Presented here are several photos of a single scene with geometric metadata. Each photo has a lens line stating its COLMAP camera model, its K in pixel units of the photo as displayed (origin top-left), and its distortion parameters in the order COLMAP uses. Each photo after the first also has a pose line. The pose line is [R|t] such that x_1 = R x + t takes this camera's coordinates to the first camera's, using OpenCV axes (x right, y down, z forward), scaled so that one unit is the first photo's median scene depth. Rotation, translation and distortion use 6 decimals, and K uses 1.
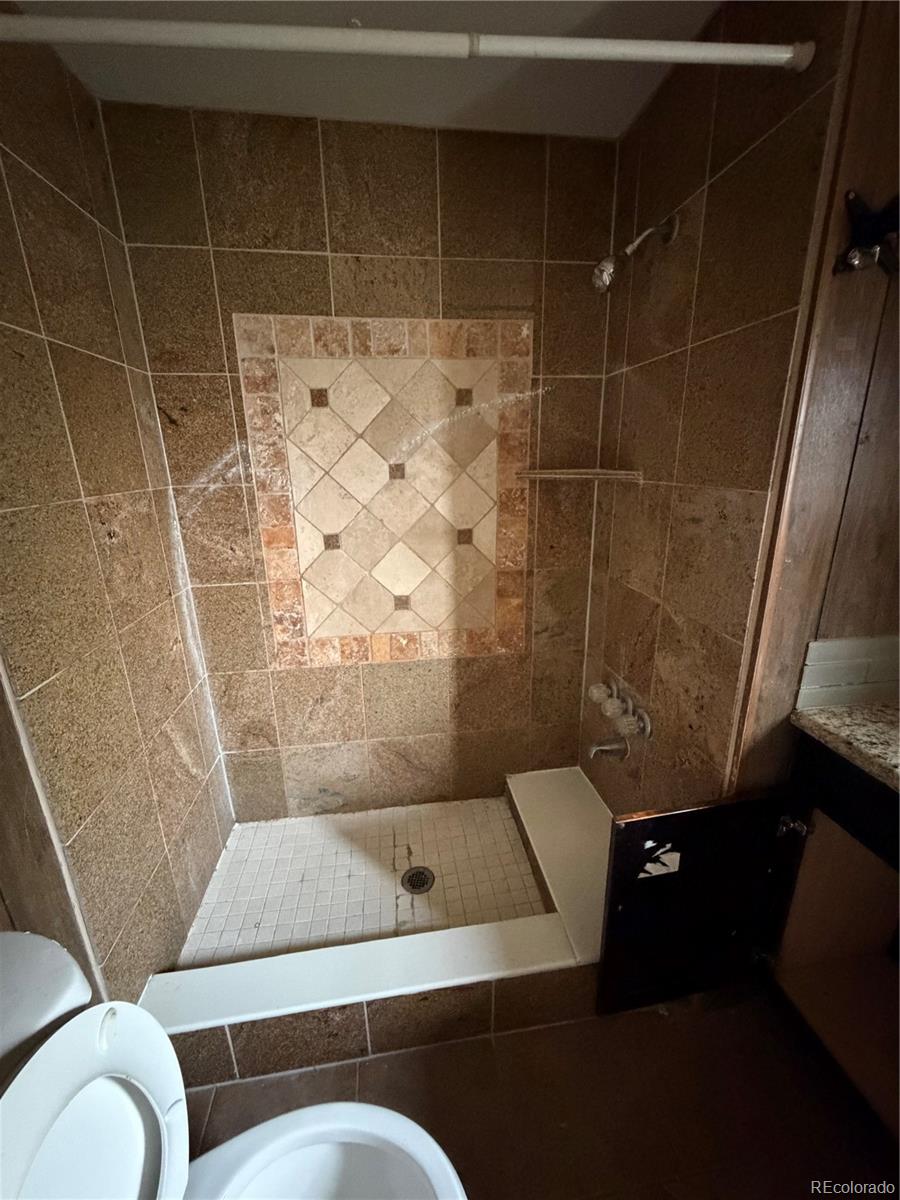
lens RADIAL K [[478.3, 0, 451.0], [0, 478.3, 599.2], [0, 0, 1]] dist [-0.000038, 0.000059]
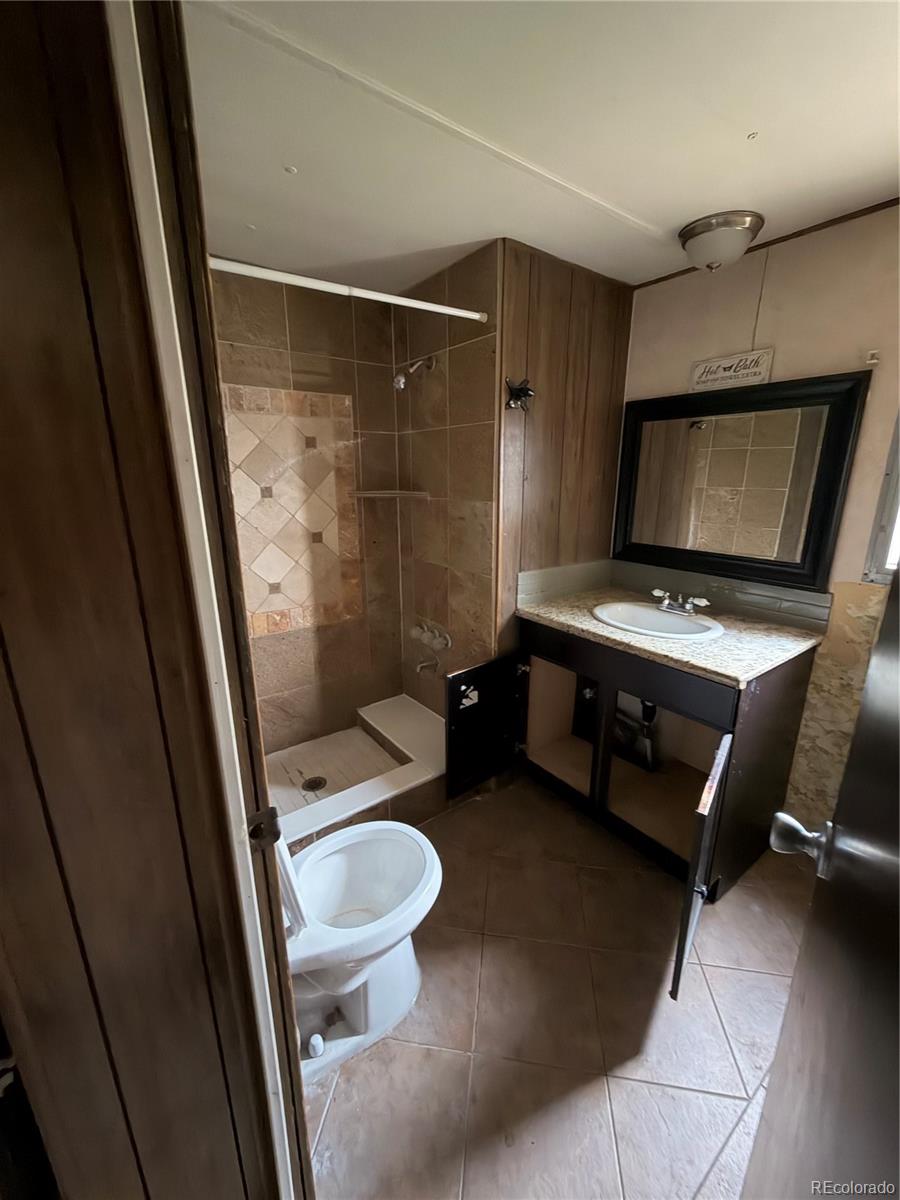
lens RADIAL K [[478.3, 0, 450.1], [0, 478.3, 601.8], [0, 0, 1]] dist [-0.000038, 0.000059]
pose [[0.875883, -0.108575, 0.470149, -0.344260], [0.123631, 0.992328, -0.001158, 0.120553], [-0.466416, 0.059140, 0.882586, -0.474105]]
